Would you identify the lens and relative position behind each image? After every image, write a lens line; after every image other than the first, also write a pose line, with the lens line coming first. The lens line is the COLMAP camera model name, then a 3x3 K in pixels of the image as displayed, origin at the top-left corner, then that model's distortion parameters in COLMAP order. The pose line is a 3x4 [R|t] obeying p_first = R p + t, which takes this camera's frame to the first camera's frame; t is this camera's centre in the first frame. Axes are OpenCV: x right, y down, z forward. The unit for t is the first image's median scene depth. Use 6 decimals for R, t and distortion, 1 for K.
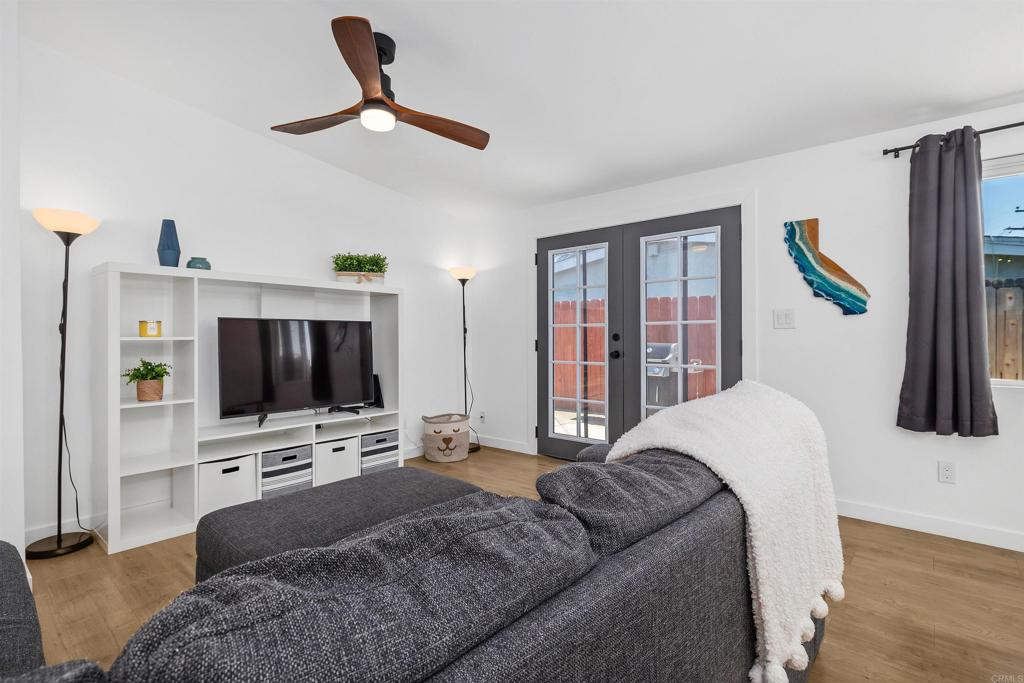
lens RADIAL K [[492.8, 0, 512.0], [0, 492.8, 341.5], [0, 0, 1]] dist [0.000825, -0.000006]
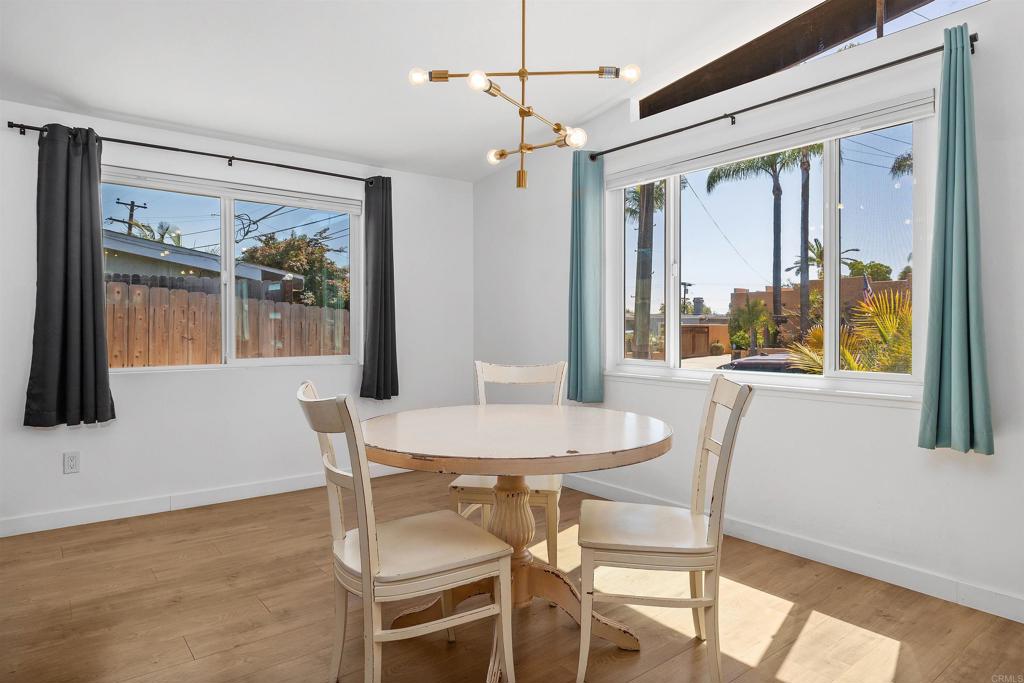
lens RADIAL K [[617.6, 0, 510.9], [0, 617.6, 324.5], [0, 0, 1]] dist [0.018382, 0.000483]
pose [[0.202768, 0.015017, 0.979112, -0.189372], [-0.000302, 0.999883, -0.015273, 0.000103], [-0.979227, 0.002801, 0.202749, -0.140585]]
